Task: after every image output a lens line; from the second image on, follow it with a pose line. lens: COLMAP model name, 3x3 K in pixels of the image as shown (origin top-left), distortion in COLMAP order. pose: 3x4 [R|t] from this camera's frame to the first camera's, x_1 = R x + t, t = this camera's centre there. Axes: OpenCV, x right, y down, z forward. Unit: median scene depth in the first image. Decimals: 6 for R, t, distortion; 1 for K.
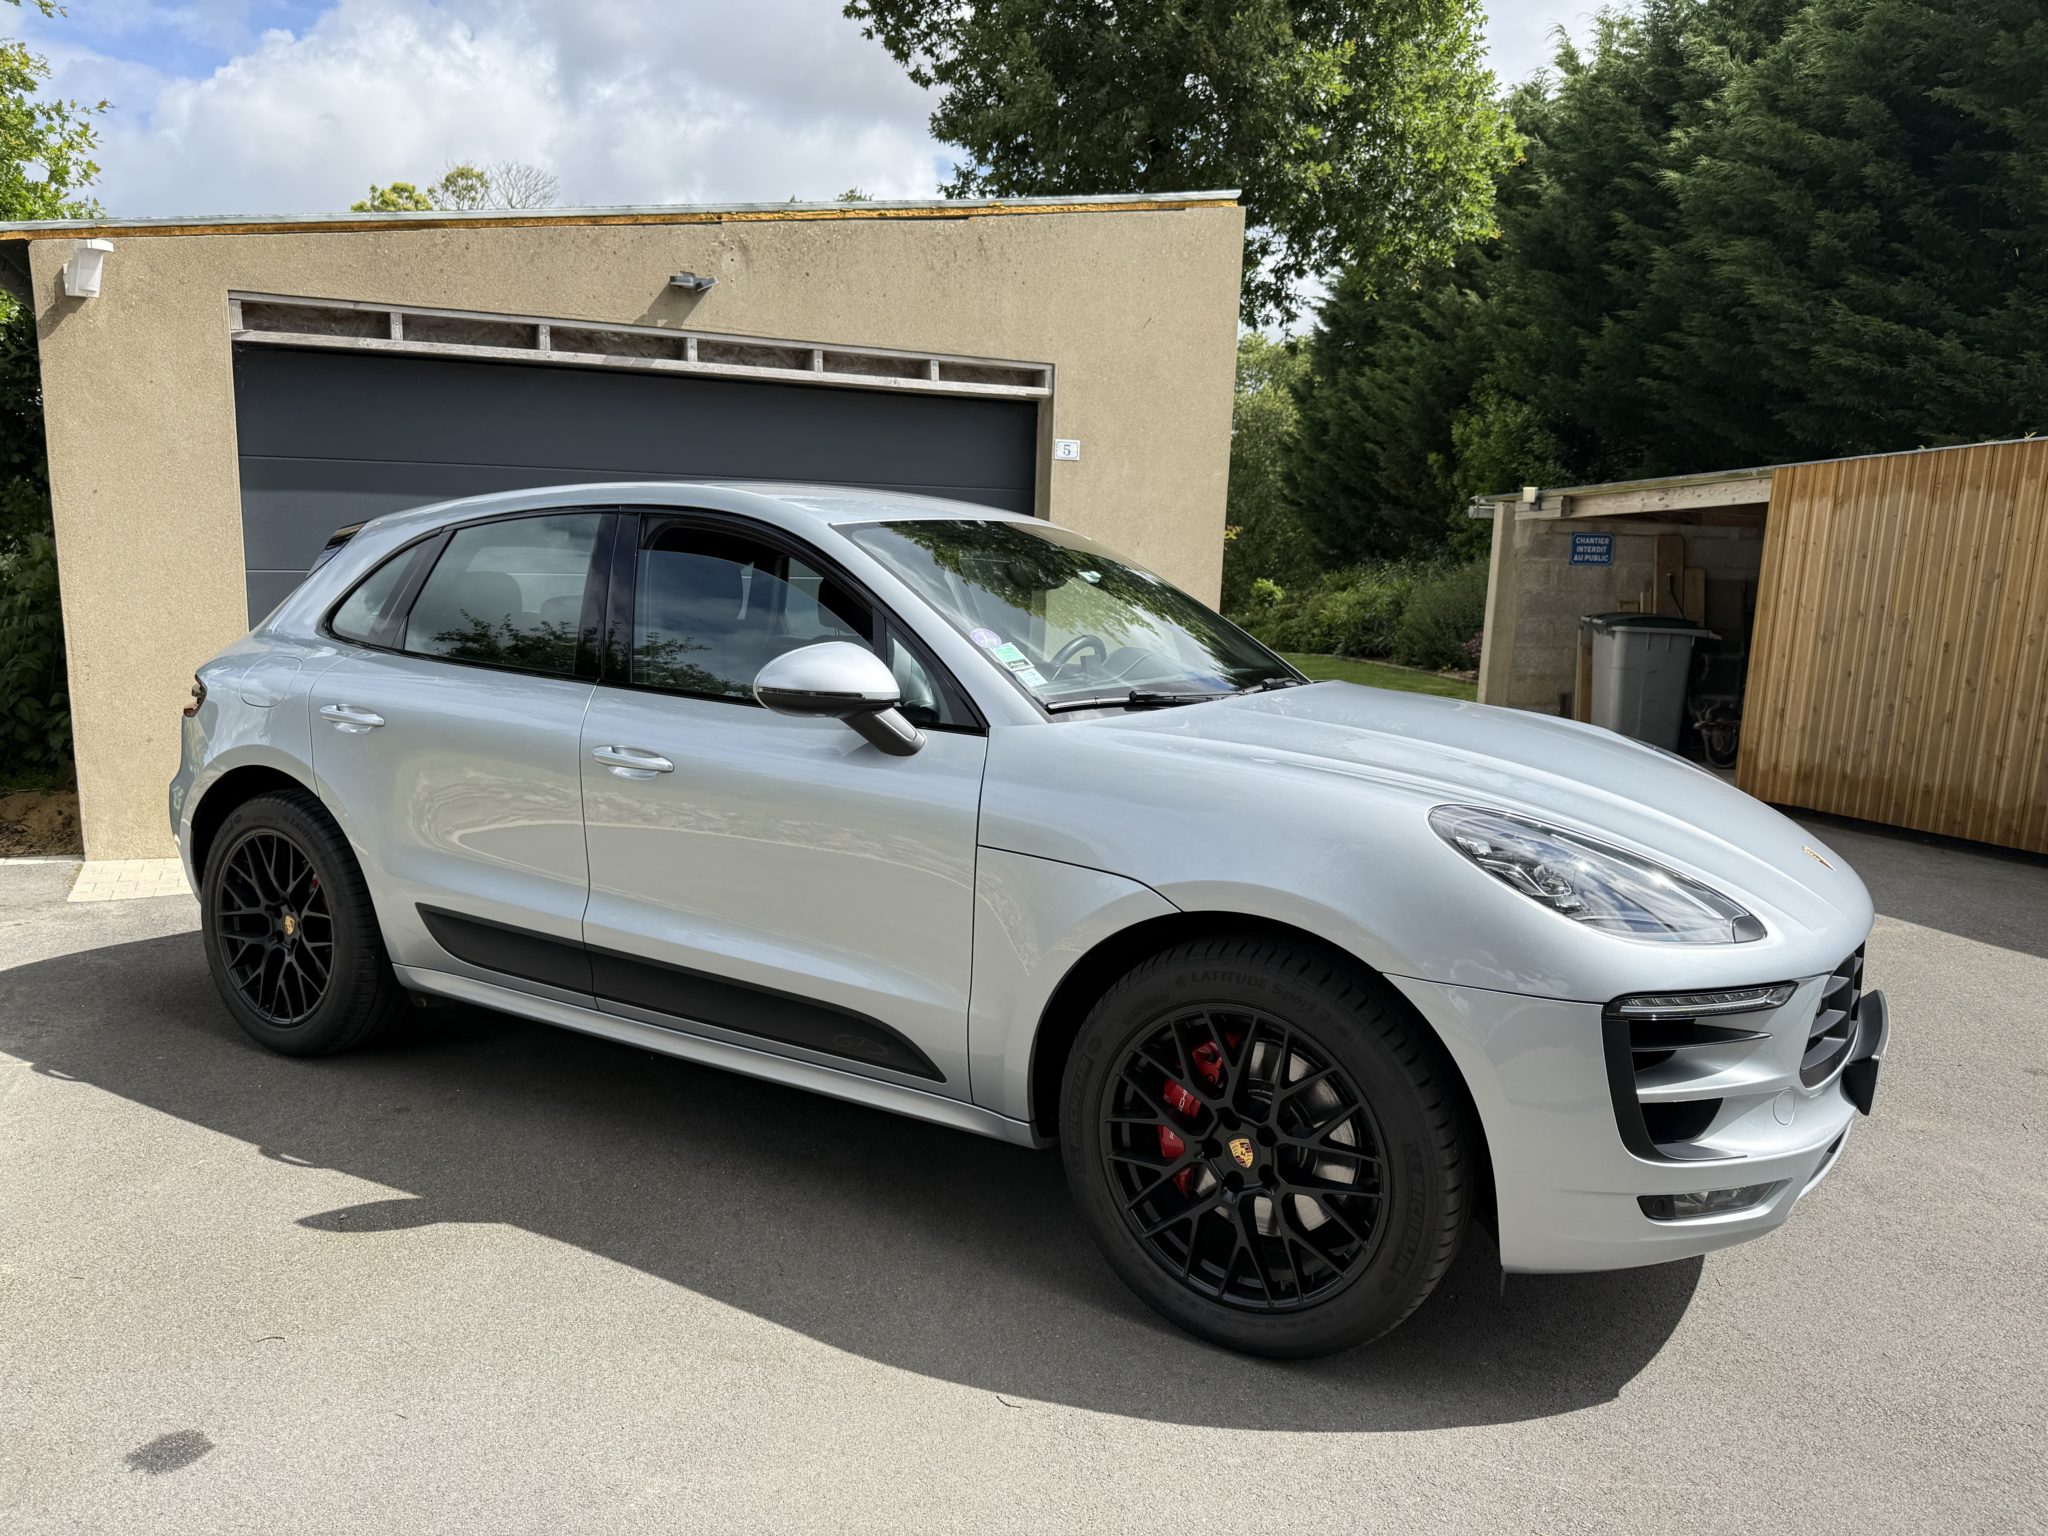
lens RADIAL K [[1433.1, 0, 1009.6], [0, 1433.1, 777.5], [0, 0, 1]] dist [0.087009, -0.145976]
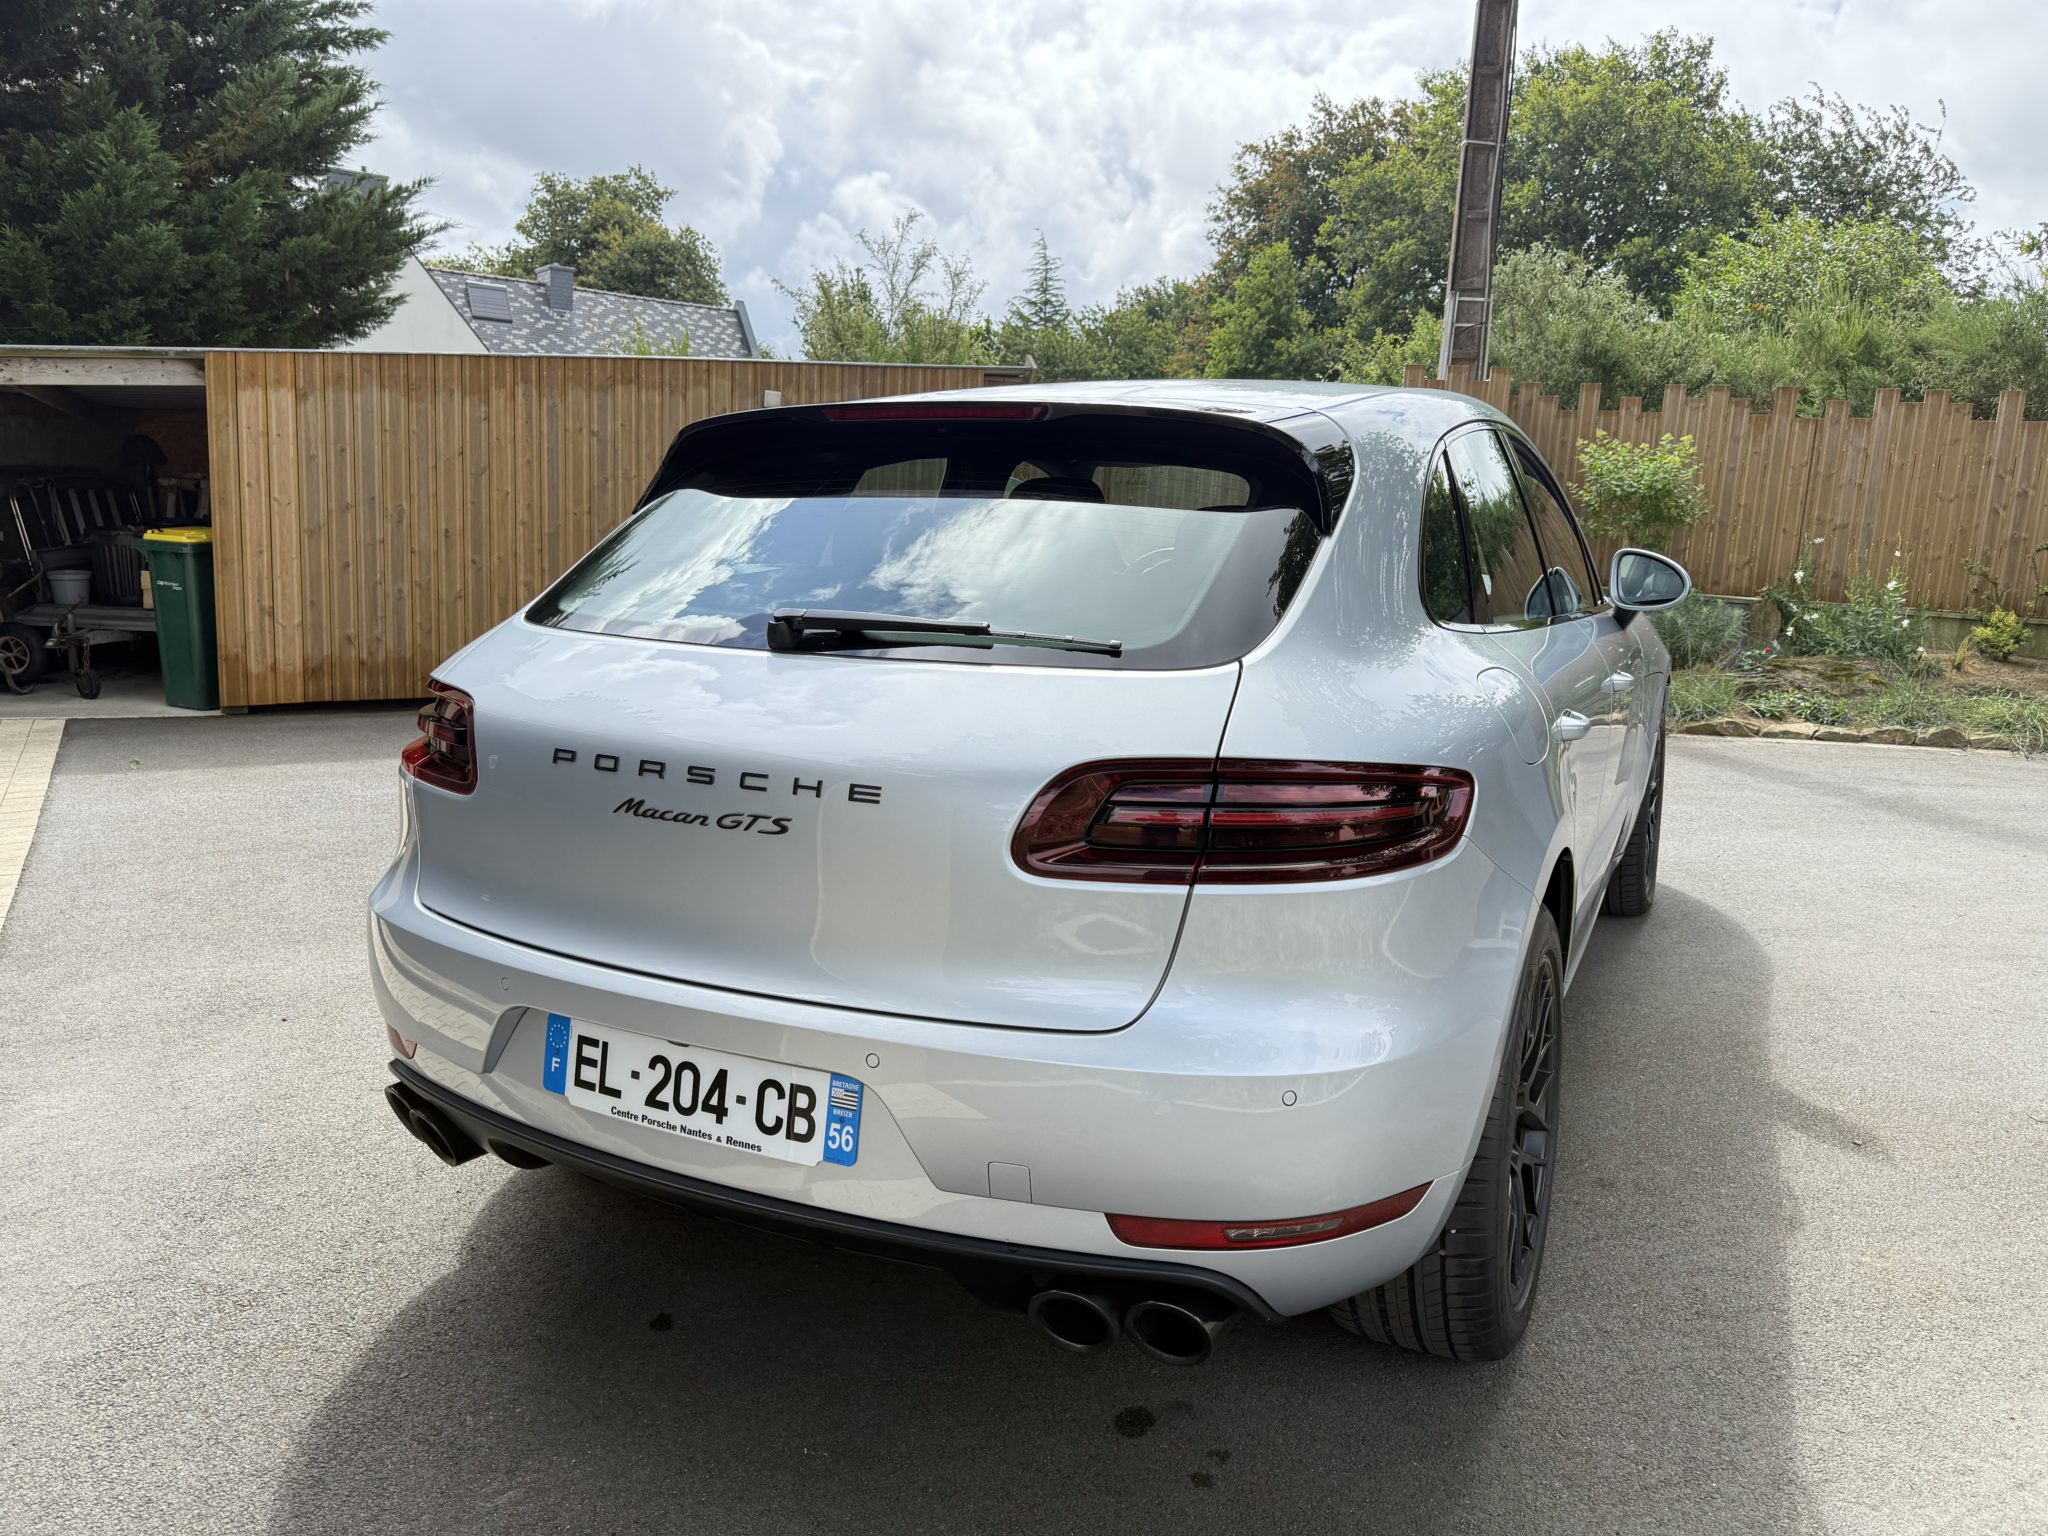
lens RADIAL K [[1449.1, 0, 1024.0], [0, 1449.1, 768.0], [0, 0, 1]] dist [0.046073, -0.050665]
pose [[-0.075652, -0.205670, 0.975693, -0.541857], [0.127031, 0.968536, 0.214011, -0.098910], [-0.989010, 0.140134, -0.047145, 0.629035]]
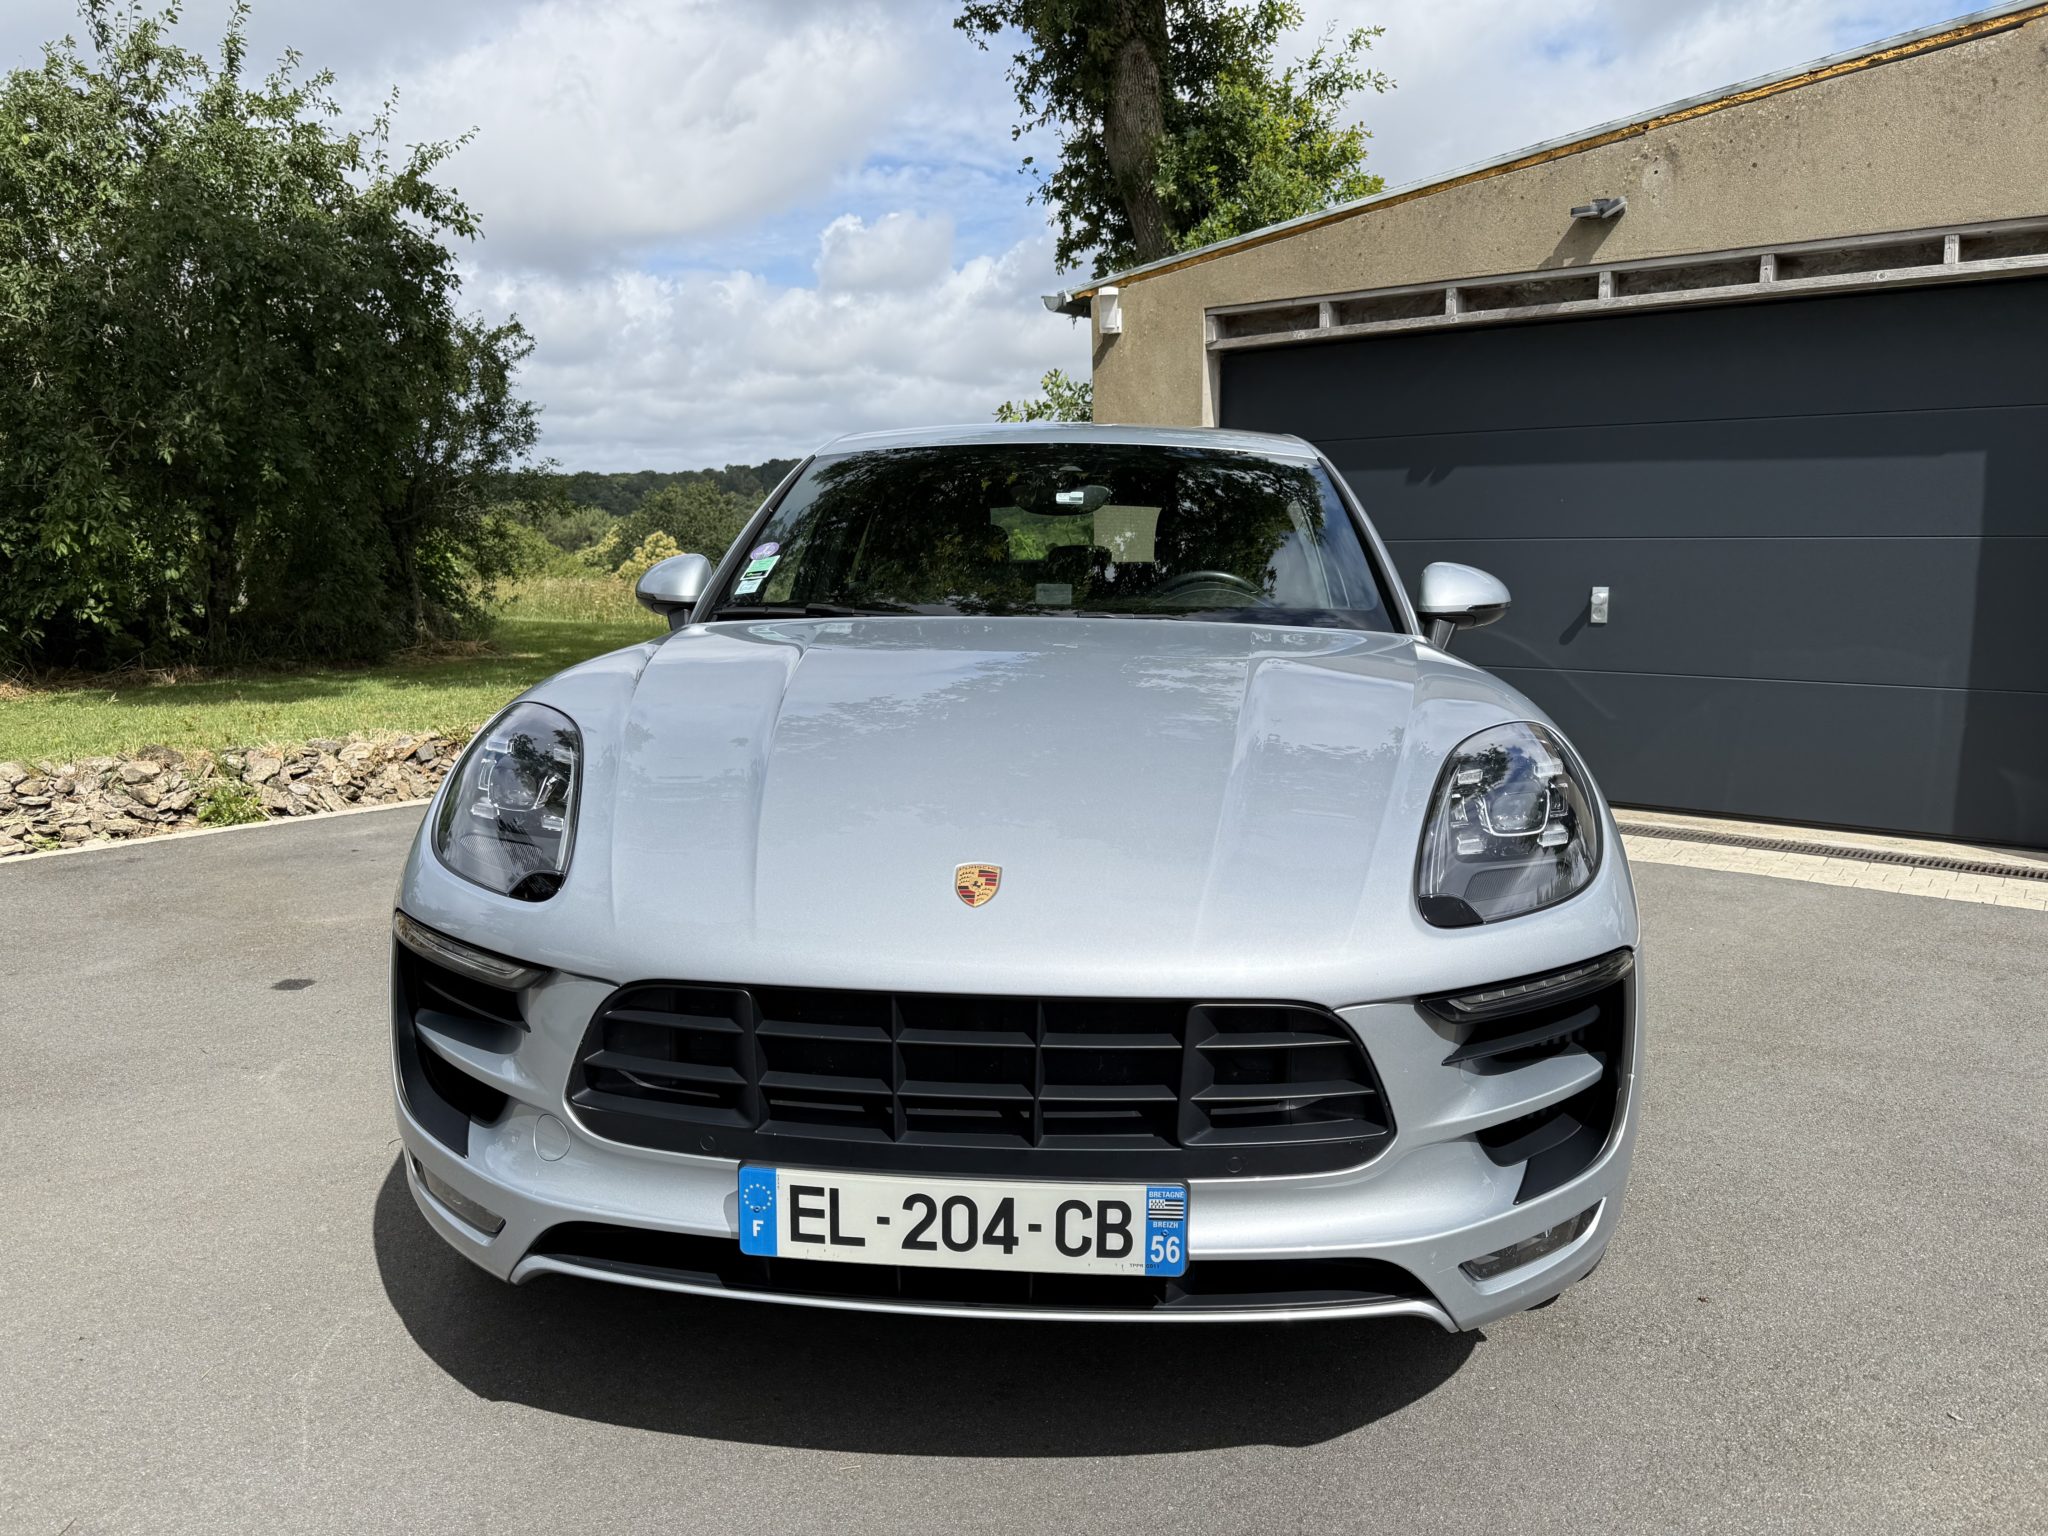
lens RADIAL K [[1461.5, 0, 1024.0], [0, 1461.5, 768.0], [0, 0, 1]] dist [0.026467, -0.027885]
pose [[0.450094, 0.119992, -0.884883, 0.420829], [-0.131784, 0.989006, 0.067080, -0.015185], [0.883204, 0.086421, 0.460959, 0.274615]]
